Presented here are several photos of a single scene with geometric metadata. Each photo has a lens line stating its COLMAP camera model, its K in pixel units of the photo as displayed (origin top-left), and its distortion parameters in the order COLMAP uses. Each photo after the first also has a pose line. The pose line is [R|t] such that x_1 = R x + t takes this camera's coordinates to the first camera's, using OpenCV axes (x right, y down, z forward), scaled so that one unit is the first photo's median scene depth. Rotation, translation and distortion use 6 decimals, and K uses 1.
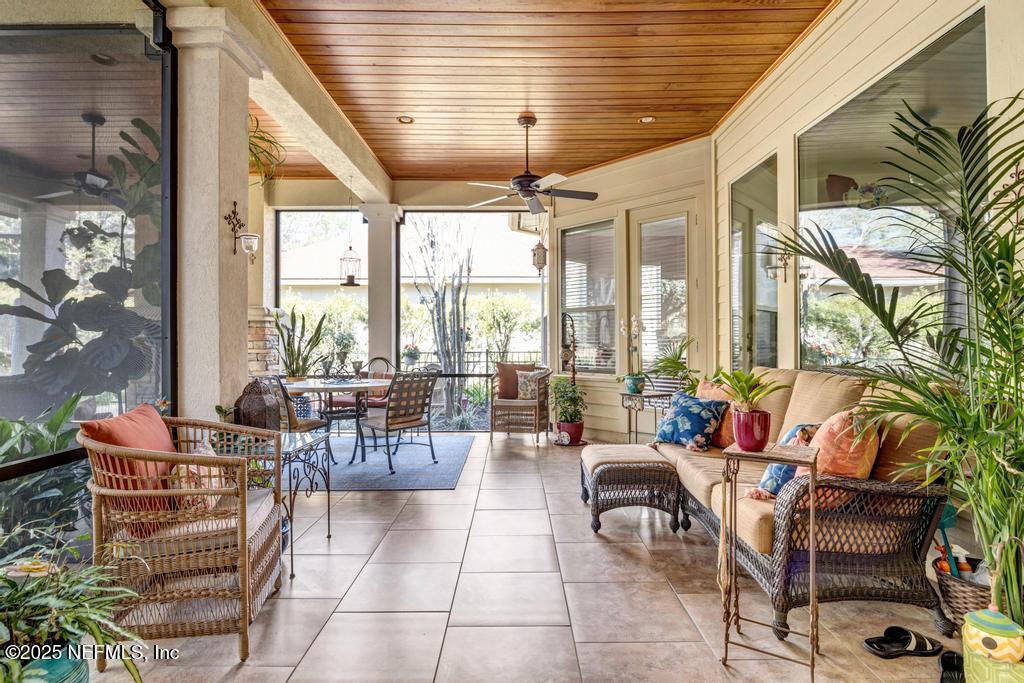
lens RADIAL K [[546.0, 0, 510.6], [0, 546.0, 338.9], [0, 0, 1]] dist [-0.001704, 0.000419]
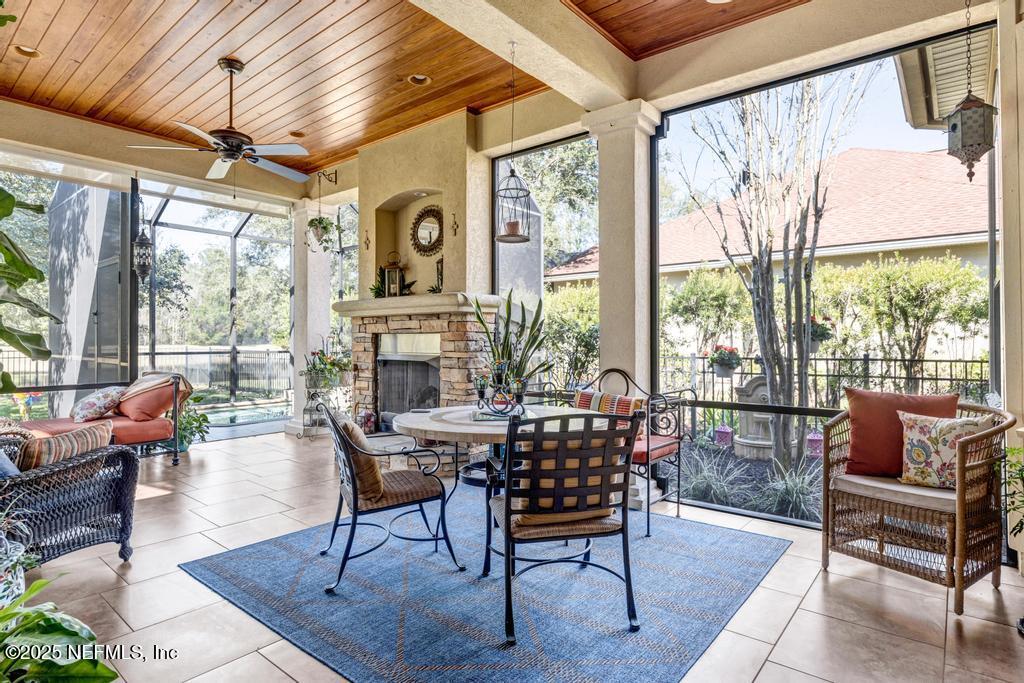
lens RADIAL K [[546.0, 0, 510.6], [0, 546.0, 338.9], [0, 0, 1]] dist [-0.001704, 0.000419]
pose [[0.773184, -0.002749, -0.634175, 0.046242], [0.004737, 0.999988, 0.001440, 0.000521], [0.634164, -0.004118, 0.773188, 0.487082]]
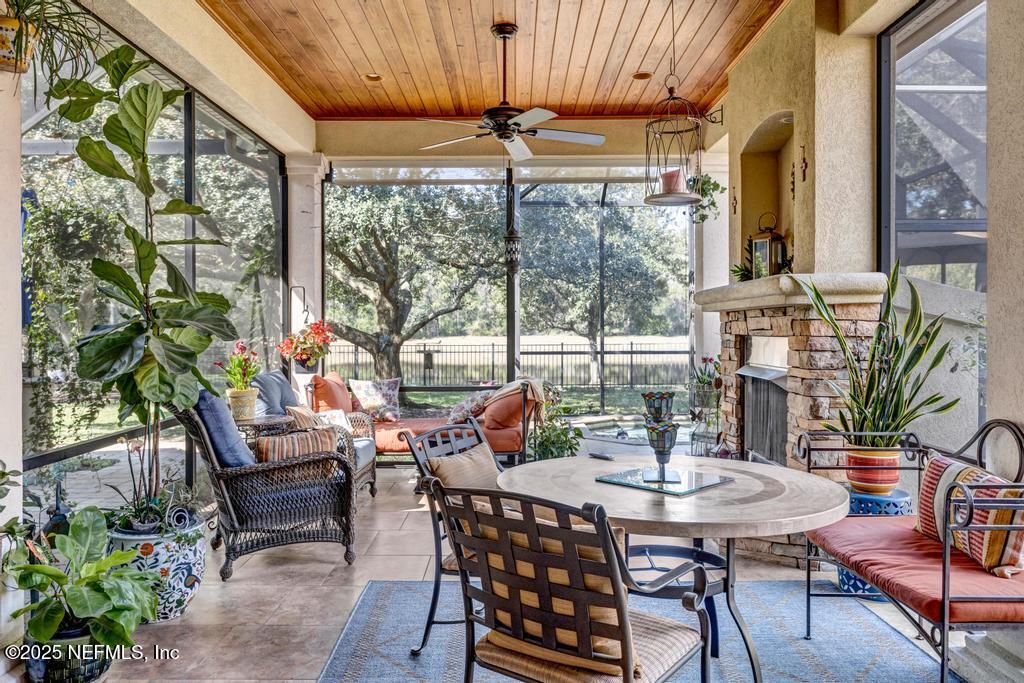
lens RADIAL K [[761.6, 0, 514.6], [0, 761.6, 336.4], [0, 0, 1]] dist [0.001787, 0.000654]
pose [[0.010035, 0.008135, -0.999917, 0.158493], [0.008105, 0.999933, 0.008217, -0.014931], [0.999917, -0.008187, 0.009968, 0.757581]]
